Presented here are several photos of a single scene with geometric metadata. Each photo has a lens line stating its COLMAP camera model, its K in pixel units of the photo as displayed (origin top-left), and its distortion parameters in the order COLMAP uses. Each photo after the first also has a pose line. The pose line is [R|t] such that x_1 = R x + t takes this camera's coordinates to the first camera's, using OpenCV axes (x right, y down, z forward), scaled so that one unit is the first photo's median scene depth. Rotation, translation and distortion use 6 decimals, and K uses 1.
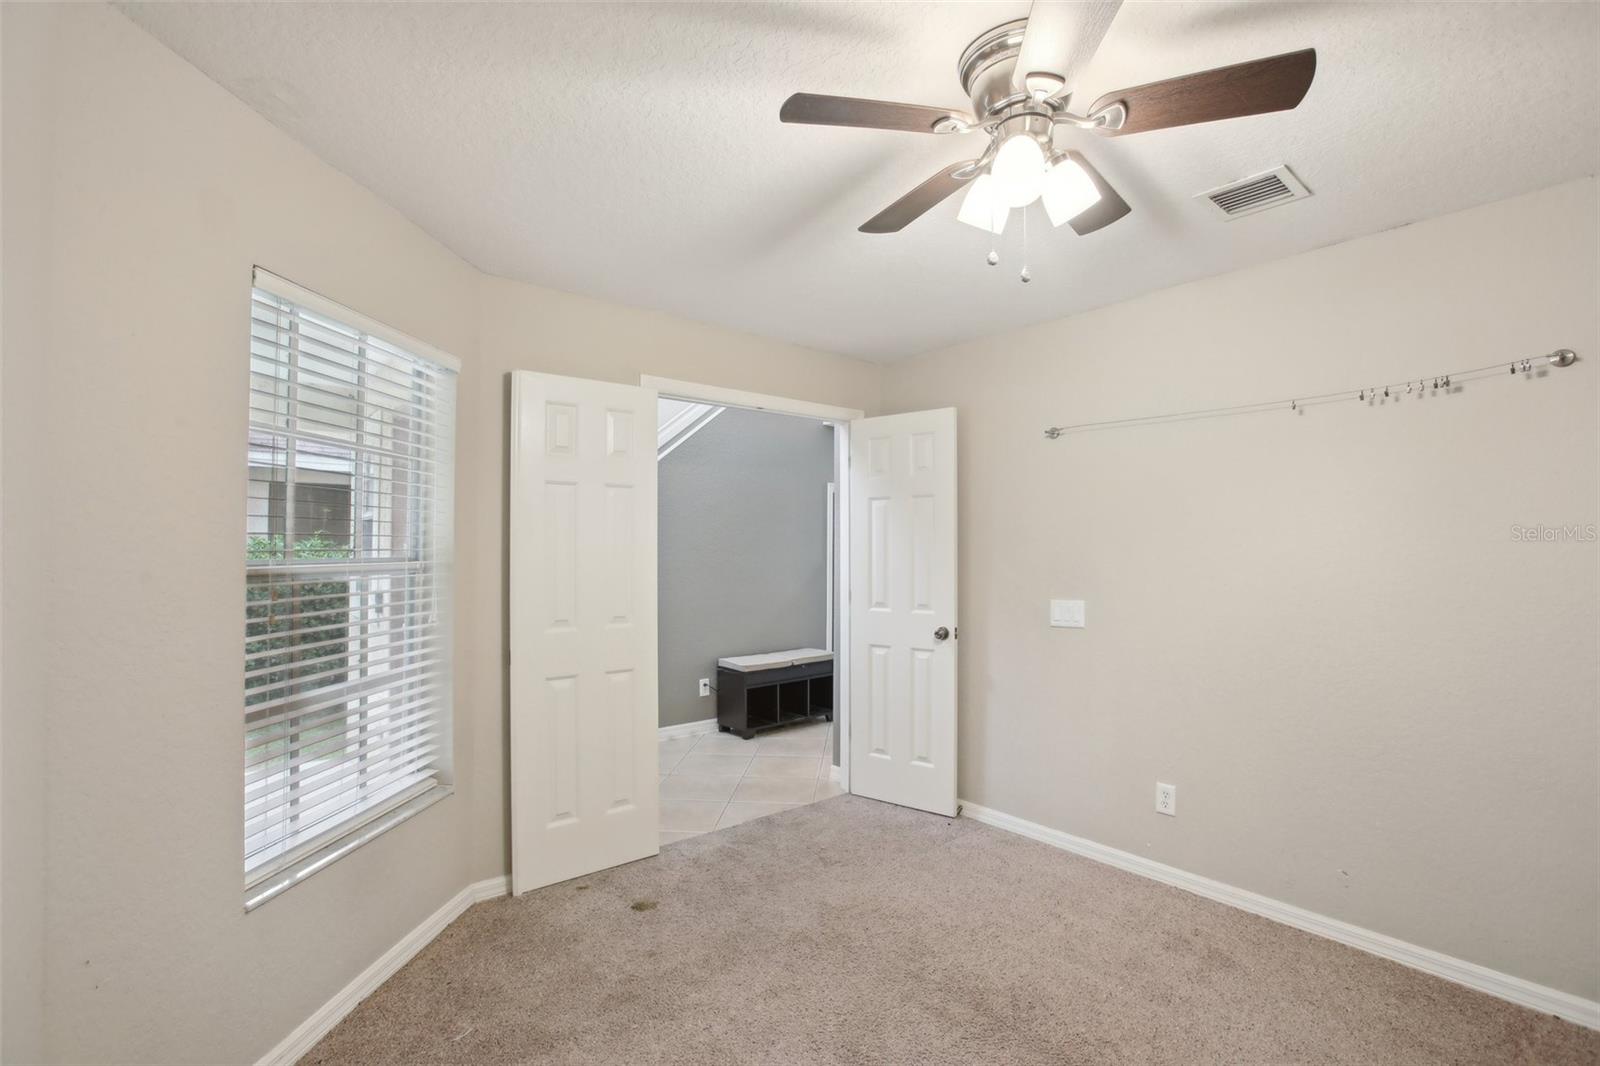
lens RADIAL K [[735.2, 0, 794.6], [0, 735.2, 538.4], [0, 0, 1]] dist [-0.023327, 0.001920]
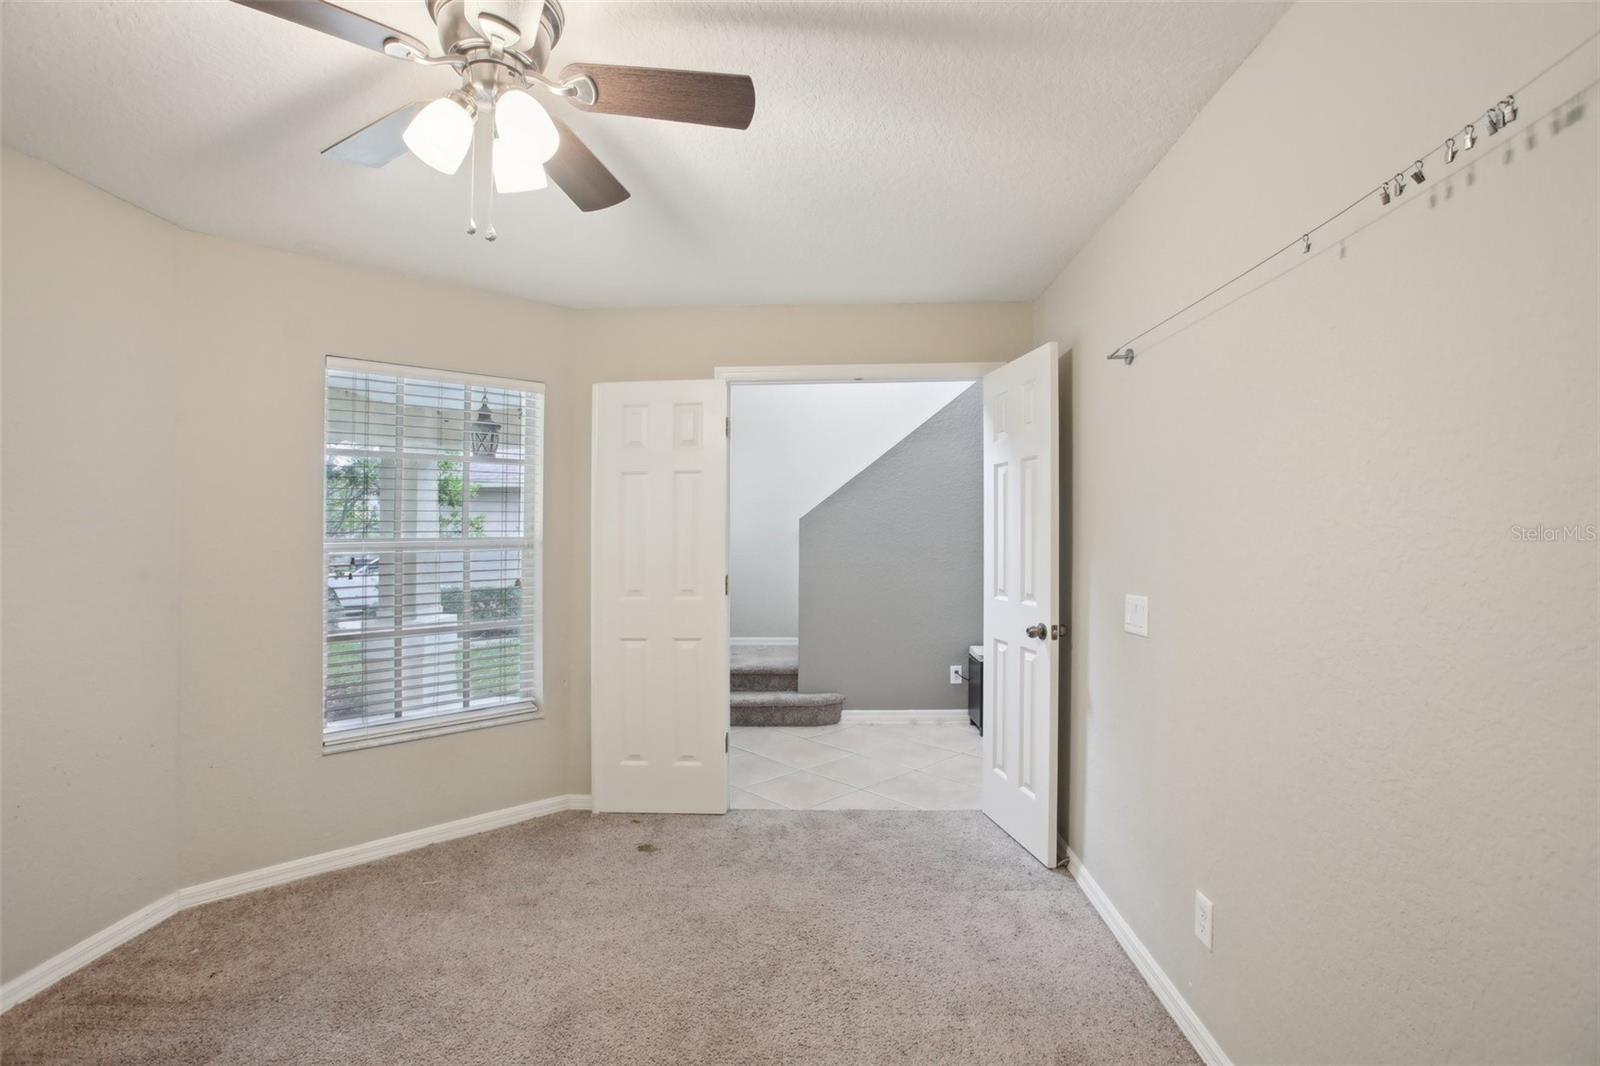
lens RADIAL K [[735.2, 0, 793.5], [0, 735.2, 527.2], [0, 0, 1]] dist [-0.023327, 0.001920]
pose [[0.739023, -0.015015, -0.673512, 0.601026], [0.021371, 0.999771, 0.001161, 0.012721], [0.673341, -0.015251, 0.739175, 0.275153]]
